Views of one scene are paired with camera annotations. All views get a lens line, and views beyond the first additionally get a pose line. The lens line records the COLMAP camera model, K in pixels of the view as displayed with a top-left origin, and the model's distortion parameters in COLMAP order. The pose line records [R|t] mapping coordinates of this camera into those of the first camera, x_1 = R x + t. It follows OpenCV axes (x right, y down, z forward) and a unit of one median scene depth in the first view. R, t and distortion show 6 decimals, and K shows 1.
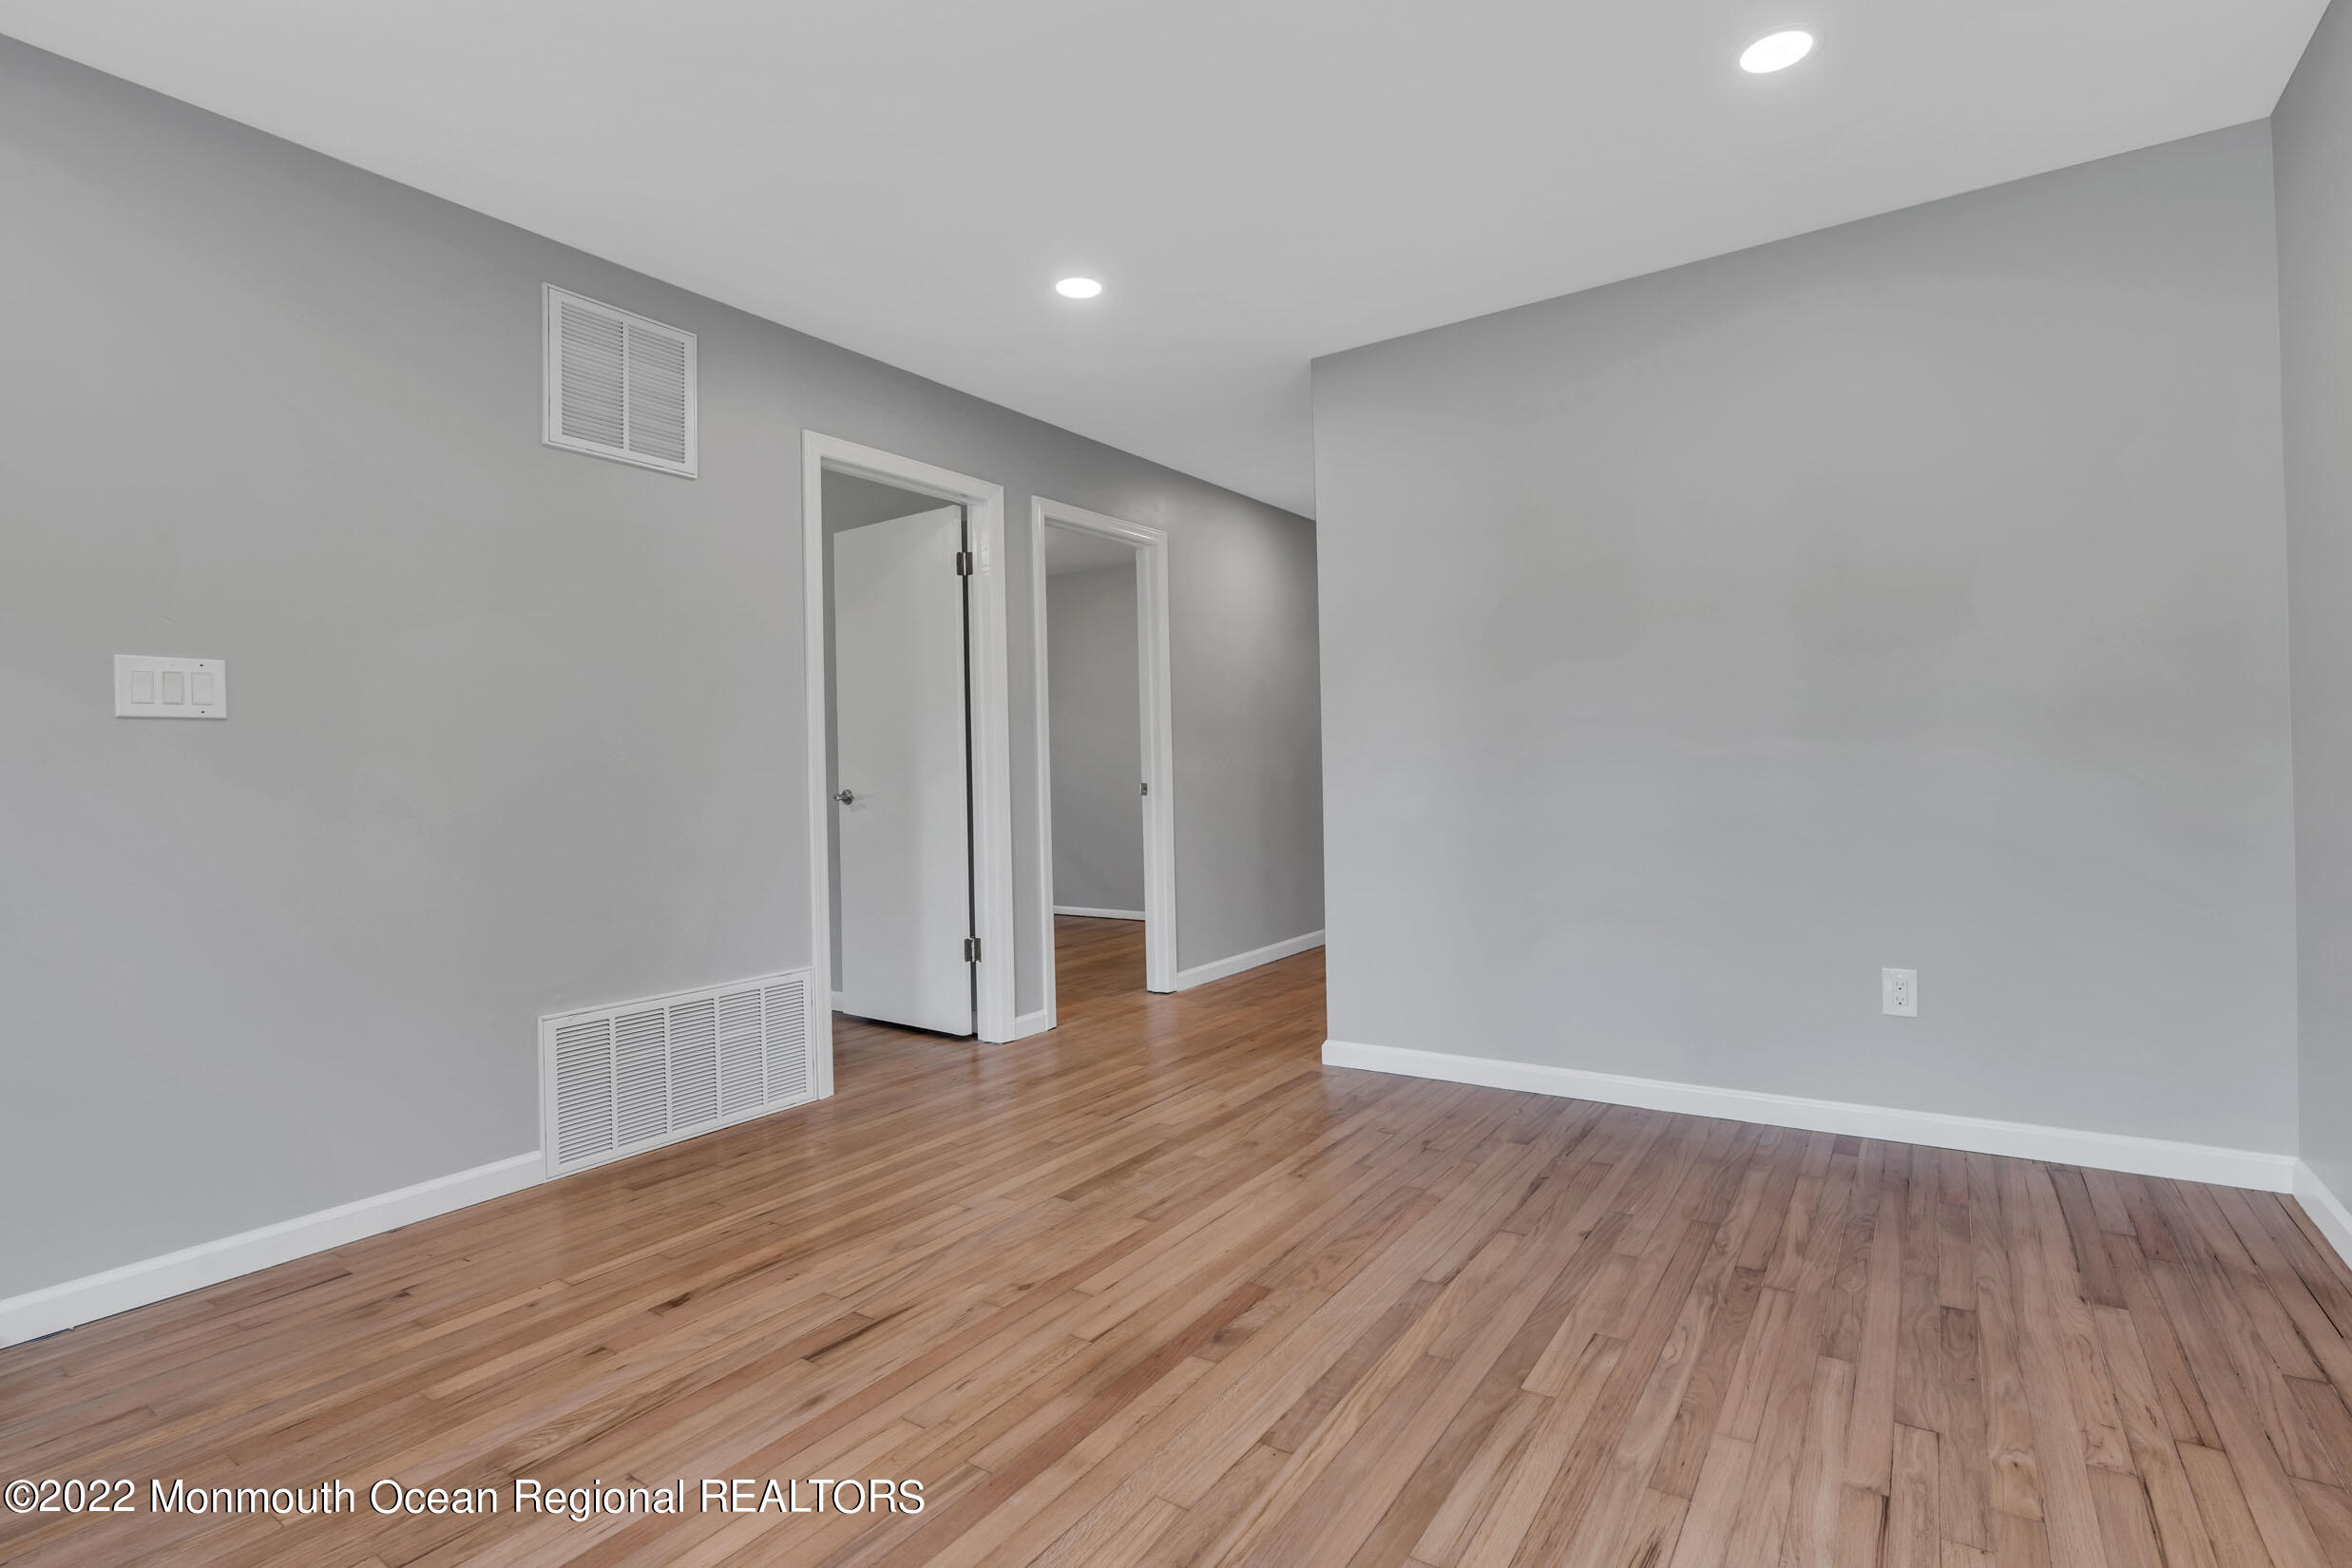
lens RADIAL K [[1071.8, 0, 1227.5], [0, 1071.8, 780.4], [0, 0, 1]] dist [-0.000016, 0.001863]
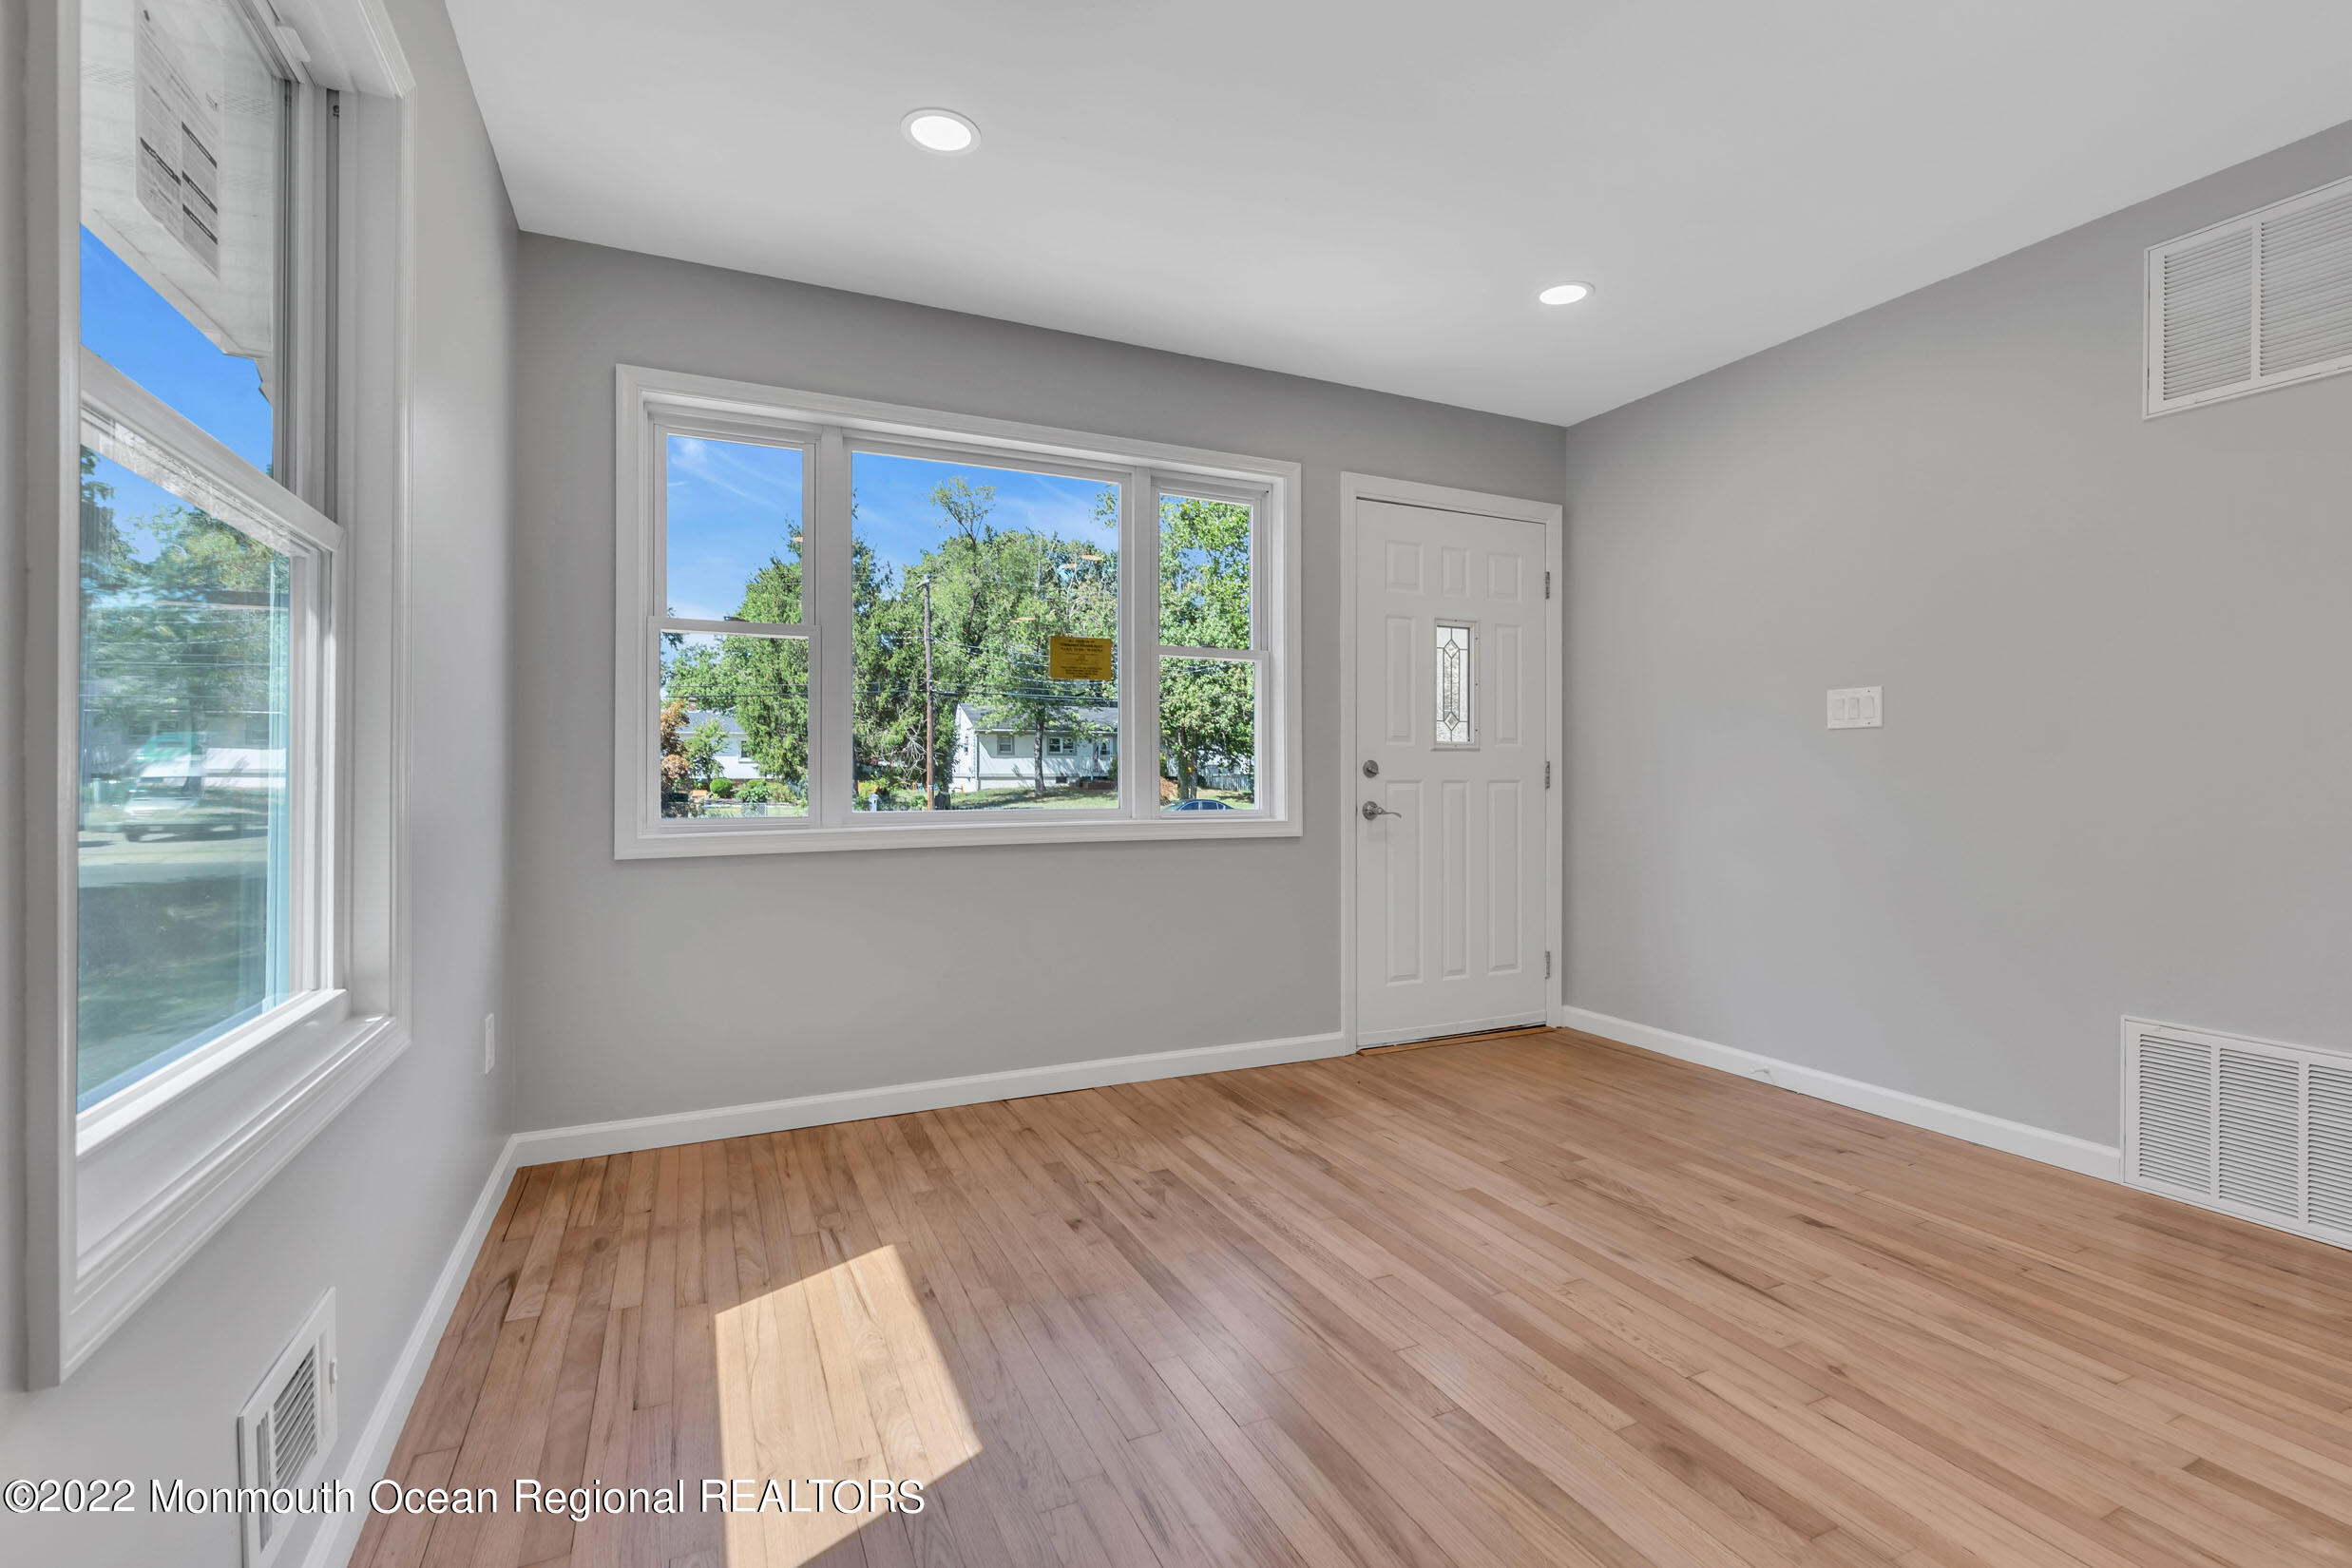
lens RADIAL K [[1071.8, 0, 1186.5], [0, 1071.8, 772.4], [0, 0, 1]] dist [-0.000016, 0.001863]
pose [[-0.522898, 0.014050, -0.852279, 0.773705], [0.002503, 0.999885, 0.014947, -0.020253], [0.852392, 0.005683, -0.522873, 0.957839]]
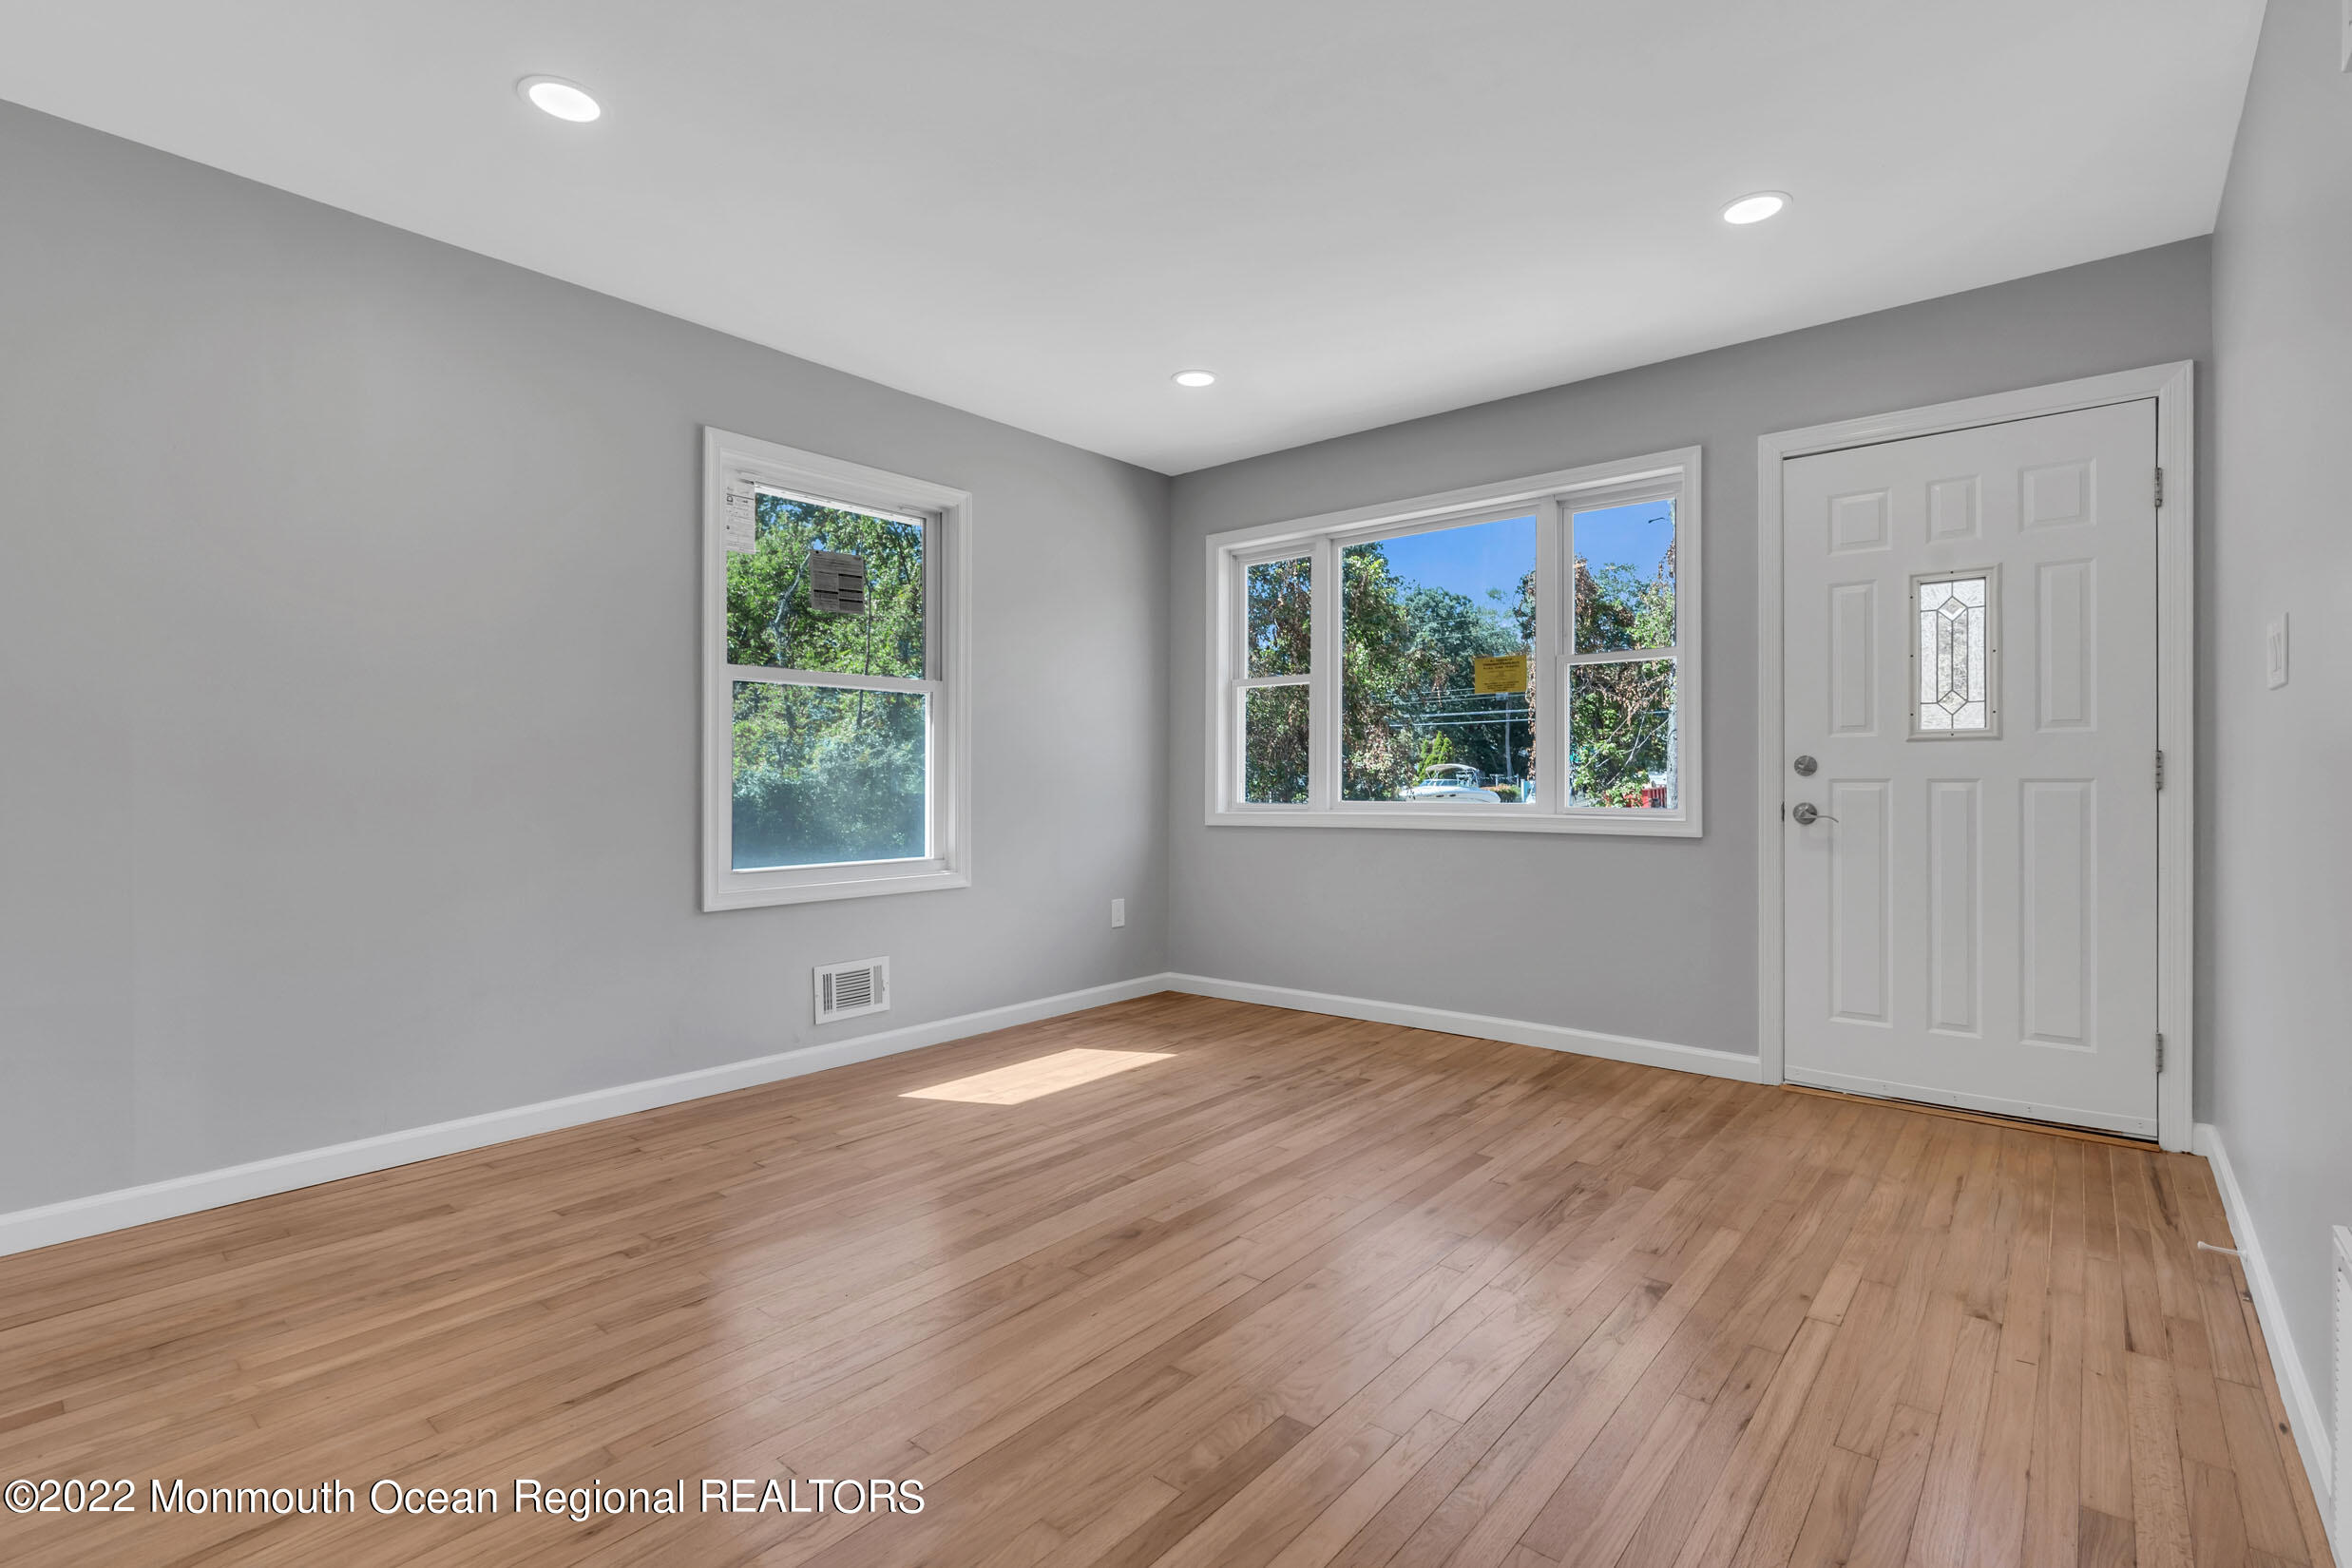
lens RADIAL K [[1071.8, 0, 1213.4], [0, 1071.8, 780.0], [0, 0, 1]] dist [-0.000016, 0.001863]
pose [[-0.993064, 0.023691, 0.115160, -0.216009], [0.024028, 0.999710, 0.001540, -0.001532], [-0.115091, 0.004296, -0.993346, 1.908352]]
